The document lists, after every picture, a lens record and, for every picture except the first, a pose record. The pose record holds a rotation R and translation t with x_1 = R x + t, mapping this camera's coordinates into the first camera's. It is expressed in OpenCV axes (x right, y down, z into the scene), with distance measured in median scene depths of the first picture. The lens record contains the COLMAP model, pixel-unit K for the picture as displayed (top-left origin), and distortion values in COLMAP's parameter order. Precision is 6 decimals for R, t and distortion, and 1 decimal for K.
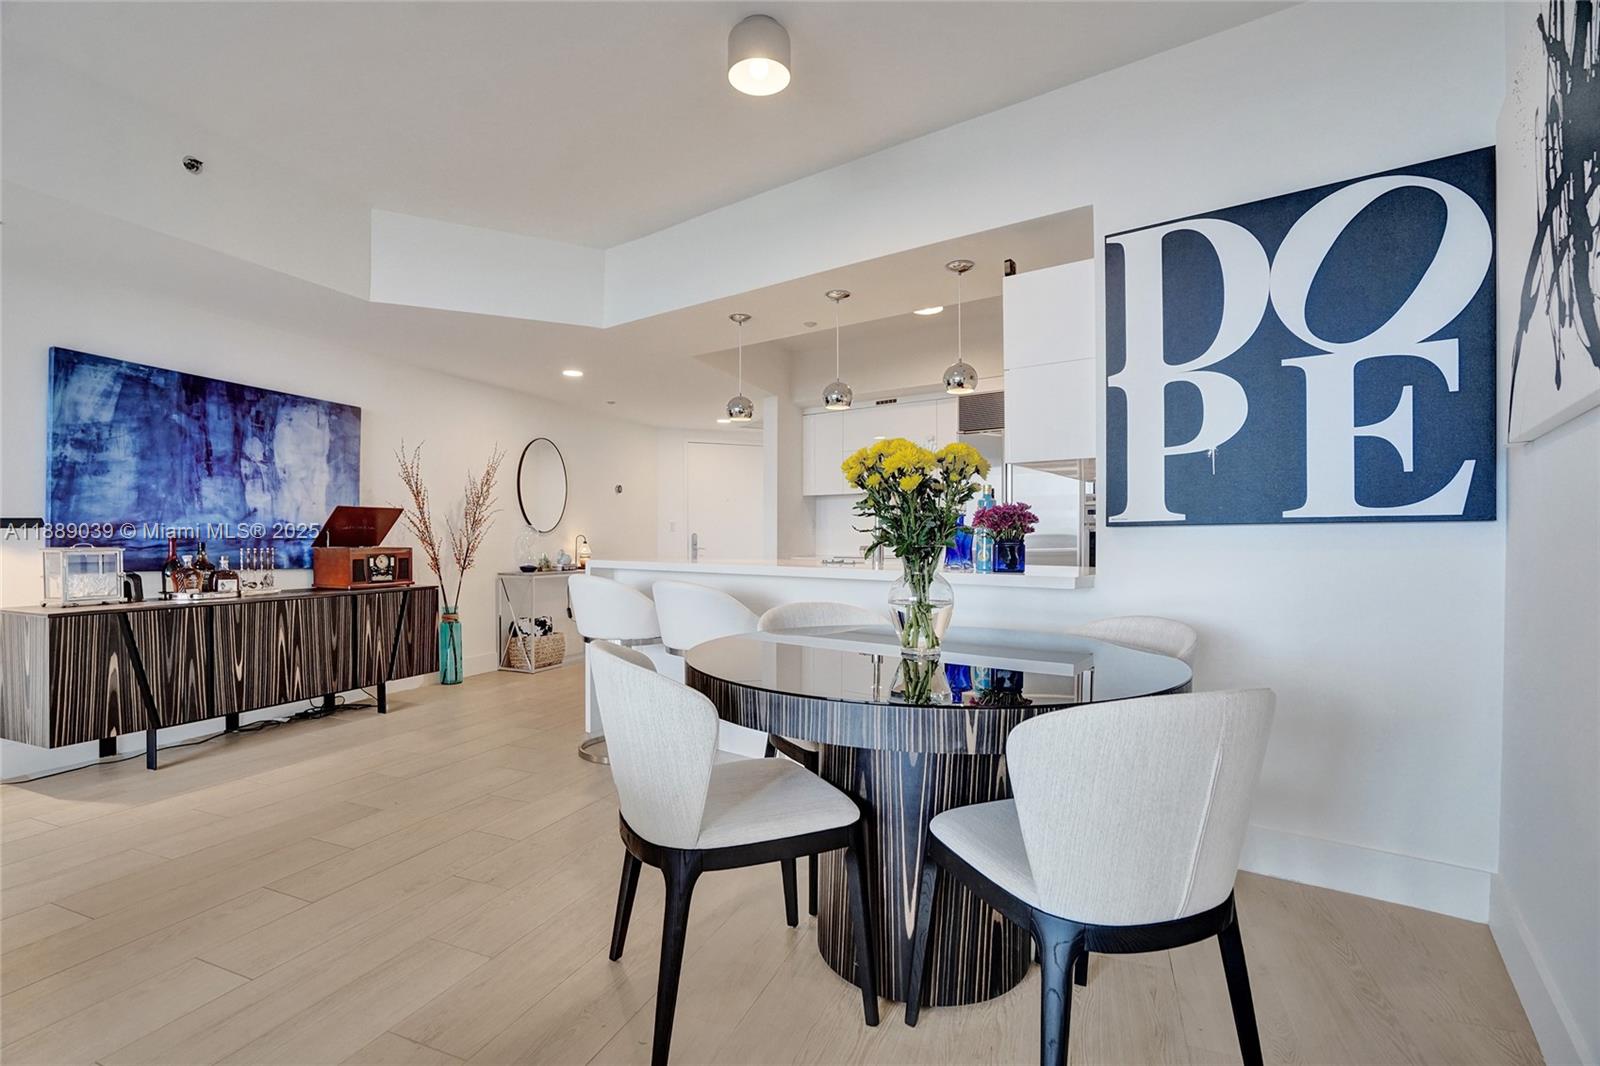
lens RADIAL K [[751.9, 0, 793.5], [0, 751.9, 540.6], [0, 0, 1]] dist [-0.065441, 0.030345]
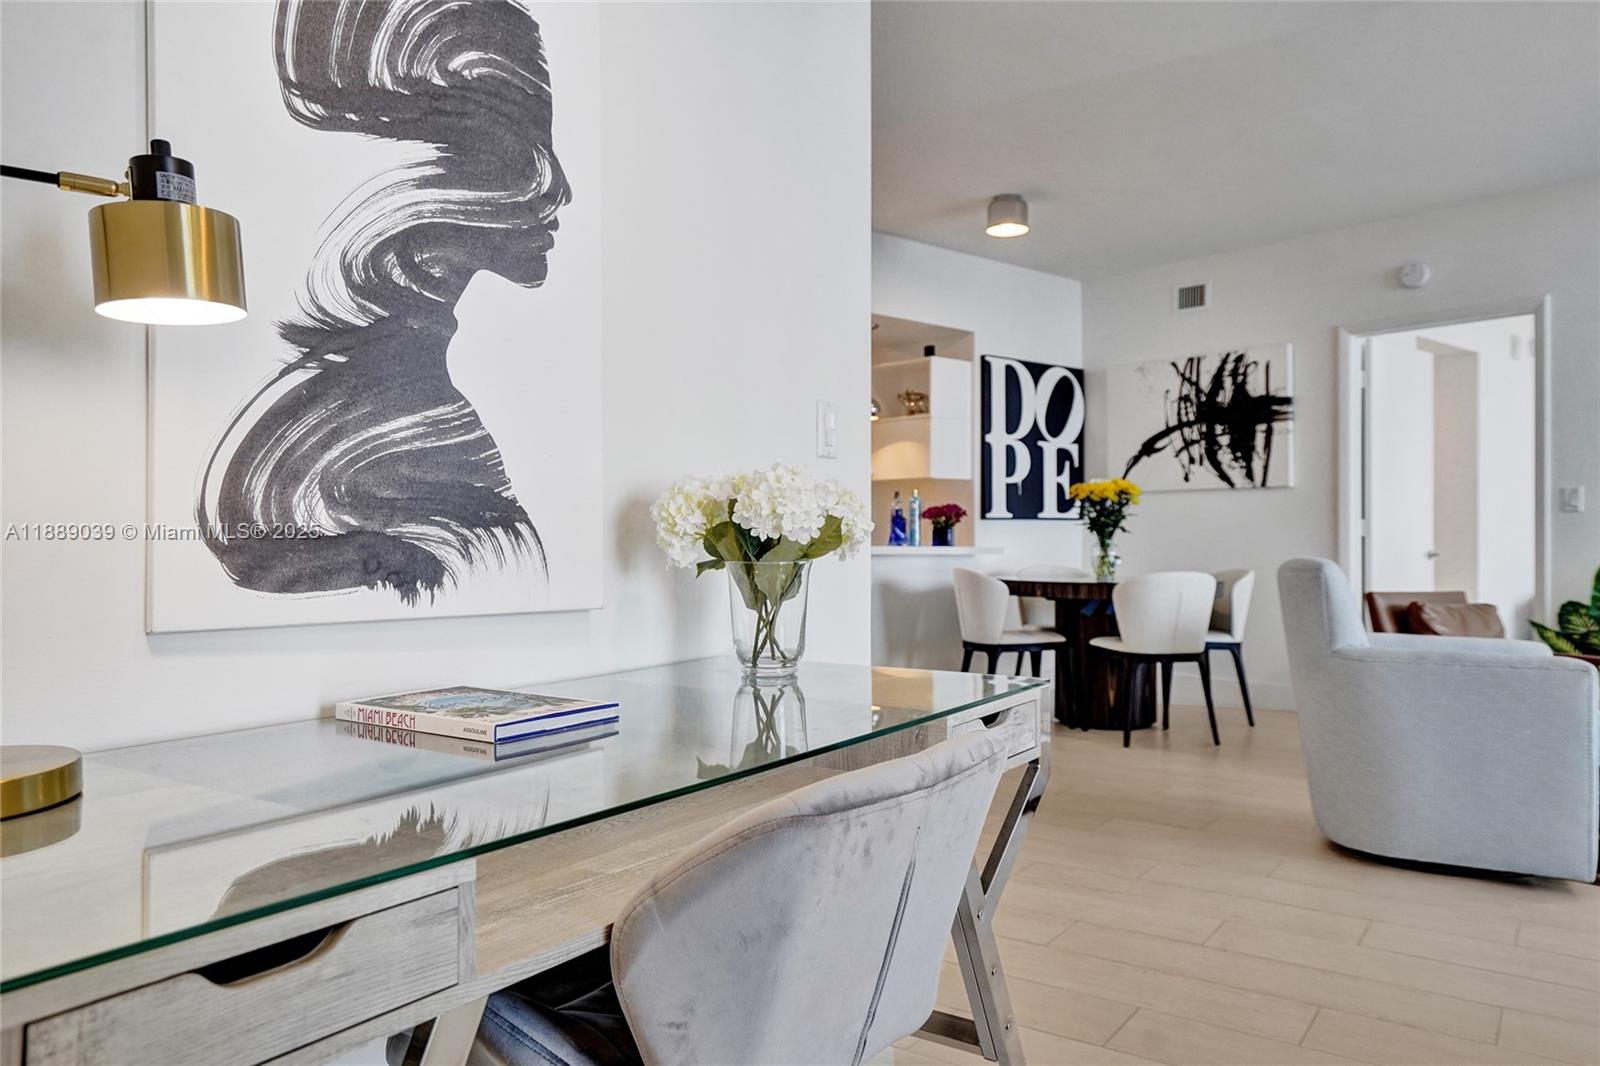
lens RADIAL K [[1187.5, 0, 800.0], [0, 1187.5, 533.0], [0, 0, 1]] dist [0.050288, 0.001050]
pose [[0.213378, 0.005212, 0.976956, -2.637705], [-0.003319, 0.999984, -0.004610, 0.030483], [-0.976964, -0.002259, 0.213392, 0.883954]]
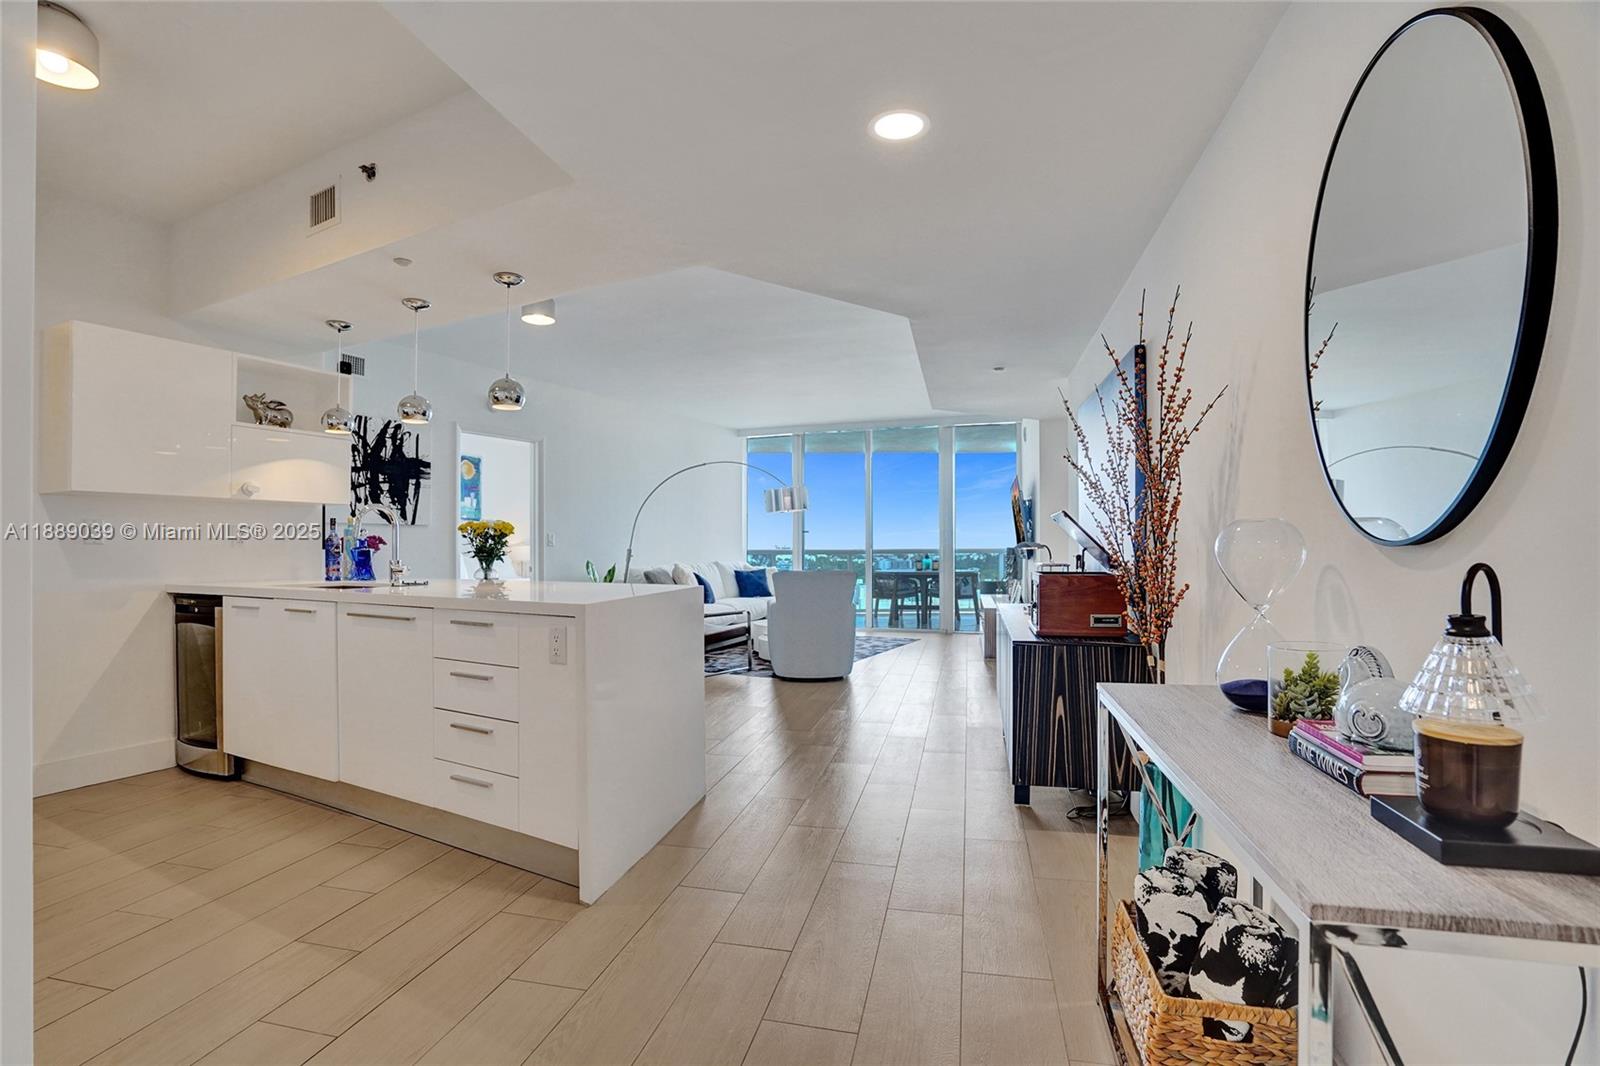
lens RADIAL K [[751.9, 0, 793.5], [0, 751.9, 540.6], [0, 0, 1]] dist [-0.065441, 0.030345]
pose [[-0.992338, -0.003864, -0.123494, -0.486017], [-0.002895, 0.999964, -0.008025, -0.030664], [0.123520, -0.007606, -0.992313, 3.030067]]
